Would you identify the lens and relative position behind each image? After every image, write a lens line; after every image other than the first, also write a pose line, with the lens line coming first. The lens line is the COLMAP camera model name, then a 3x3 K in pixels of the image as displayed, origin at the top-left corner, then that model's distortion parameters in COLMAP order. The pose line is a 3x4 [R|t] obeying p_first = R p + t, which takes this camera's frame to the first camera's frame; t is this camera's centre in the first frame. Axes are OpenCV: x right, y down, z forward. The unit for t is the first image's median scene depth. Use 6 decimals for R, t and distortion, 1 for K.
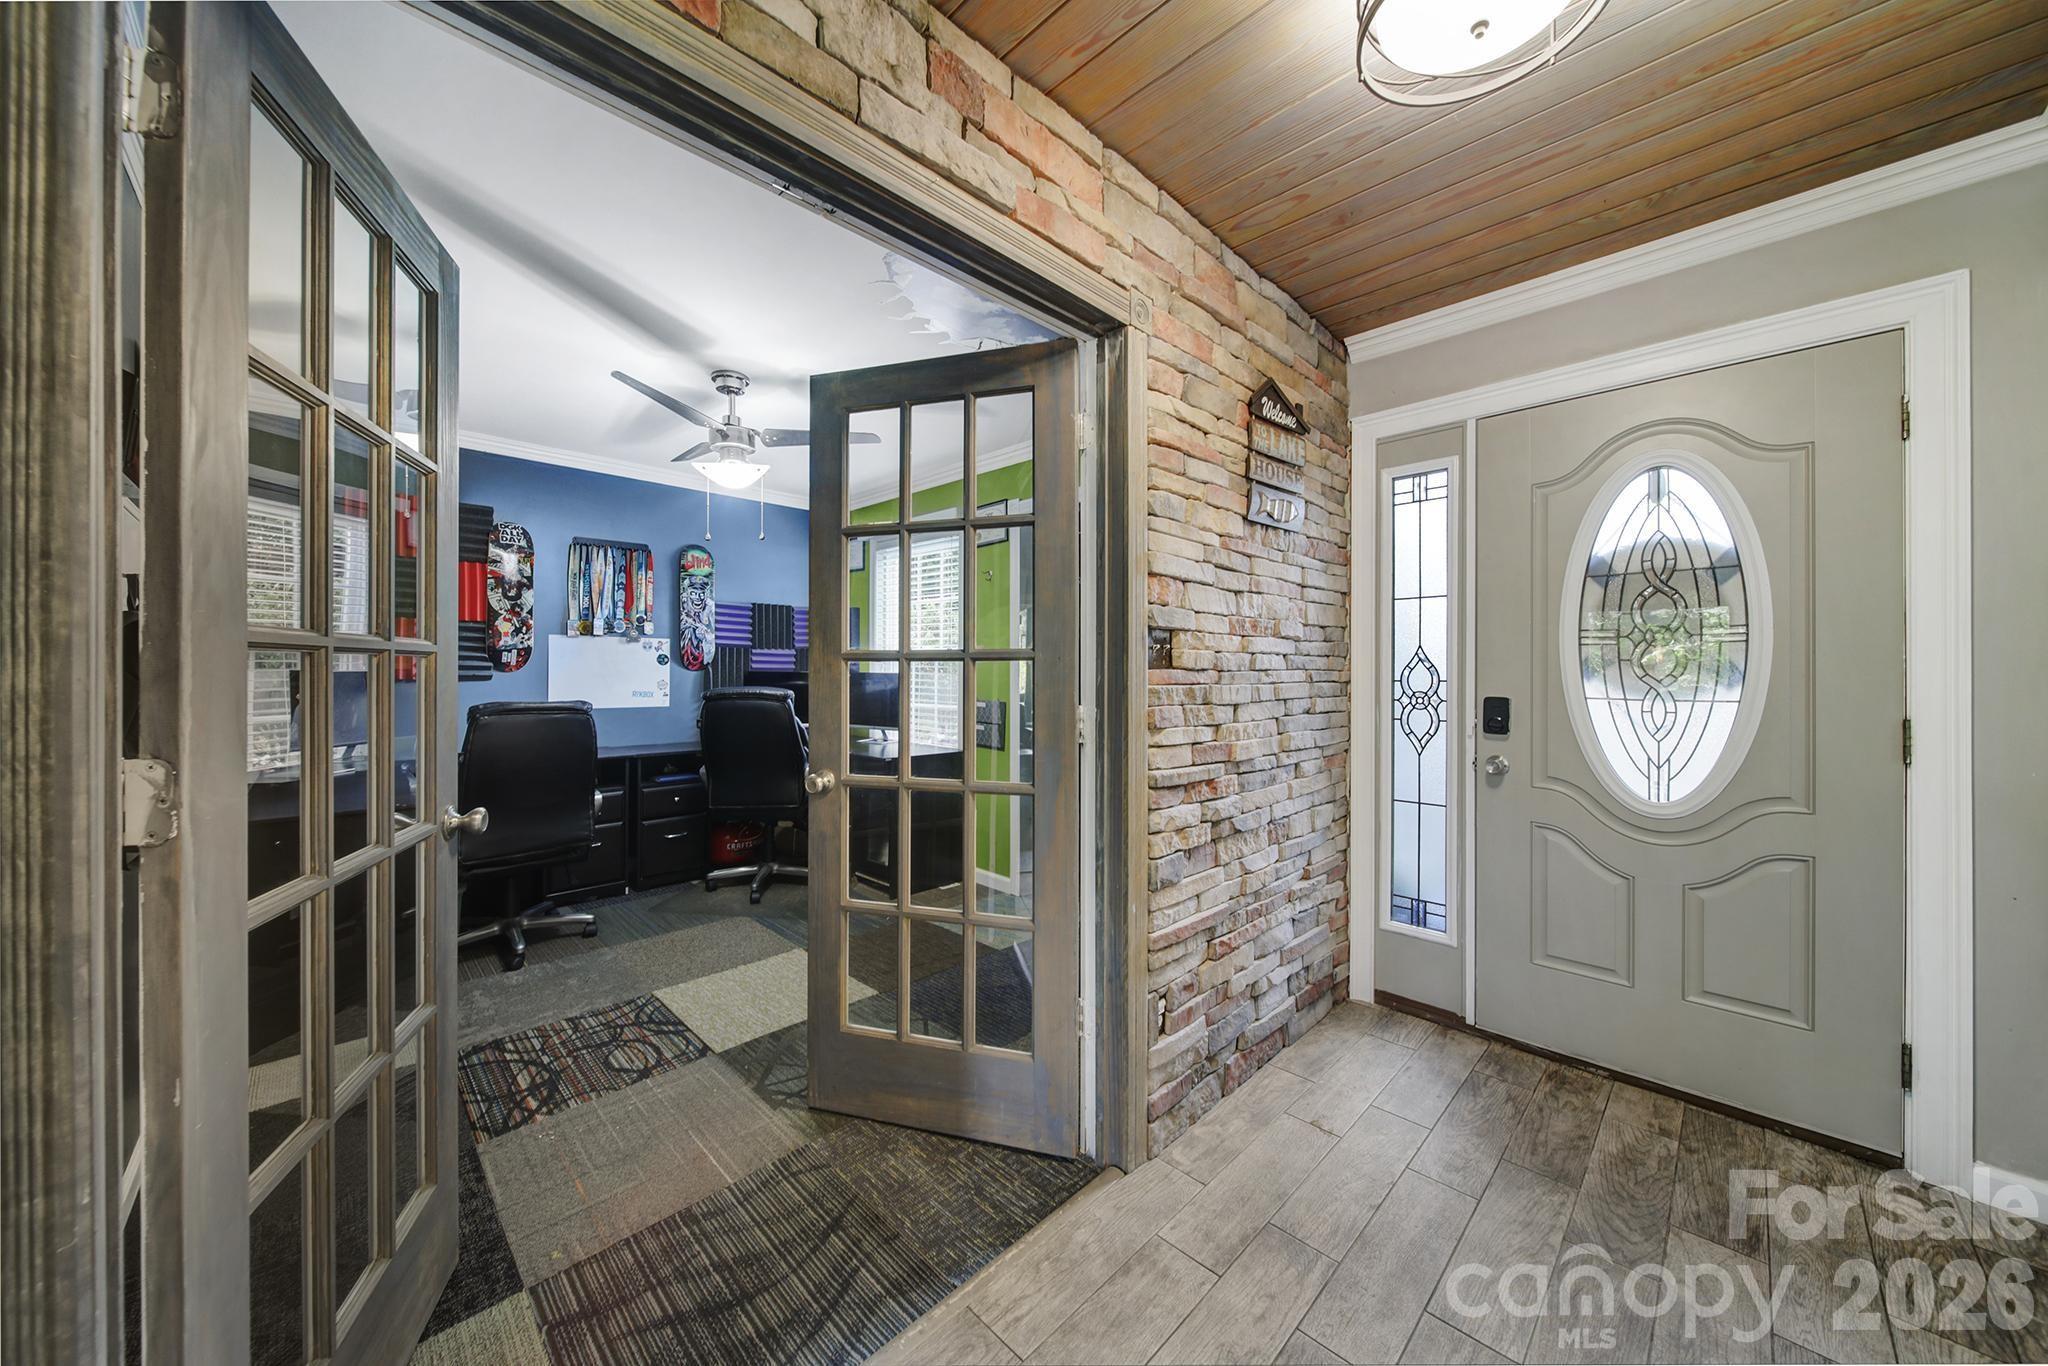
lens RADIAL K [[716.1, 0, 1028.4], [0, 716.1, 668.6], [0, 0, 1]] dist [-0.005945, -0.000038]
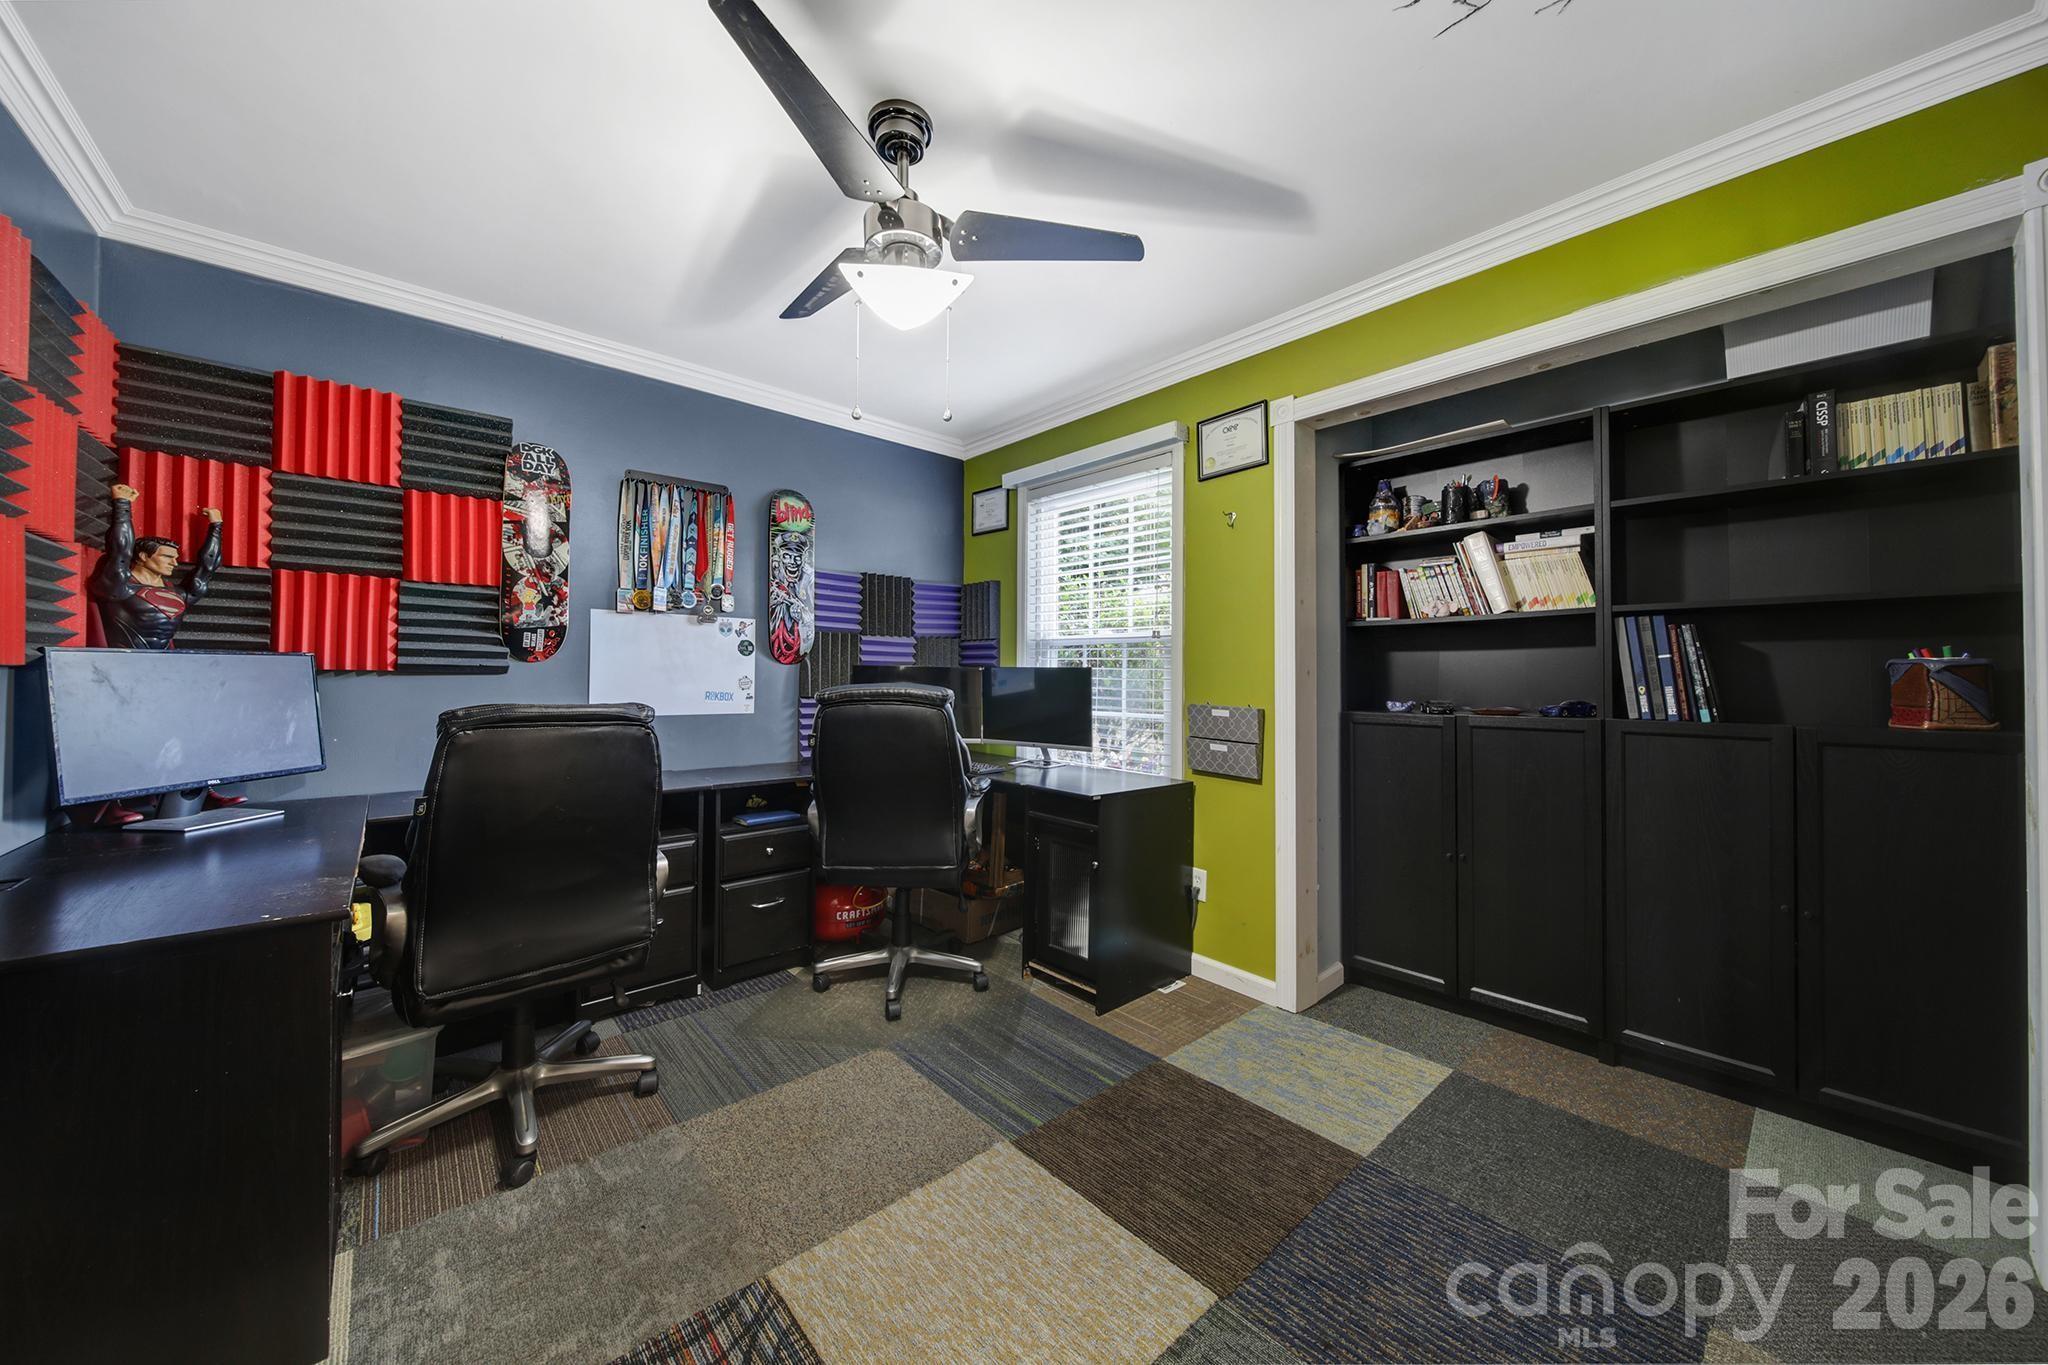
lens RADIAL K [[719.4, 0, 1023.2], [0, 719.4, 666.2], [0, 0, 1]] dist [-0.002174, -0.000224]
pose [[0.998121, 0.000790, -0.061274, -0.208105], [-0.001686, 0.999892, -0.014567, 0.017227], [0.061256, 0.014643, 0.998015, 0.327205]]
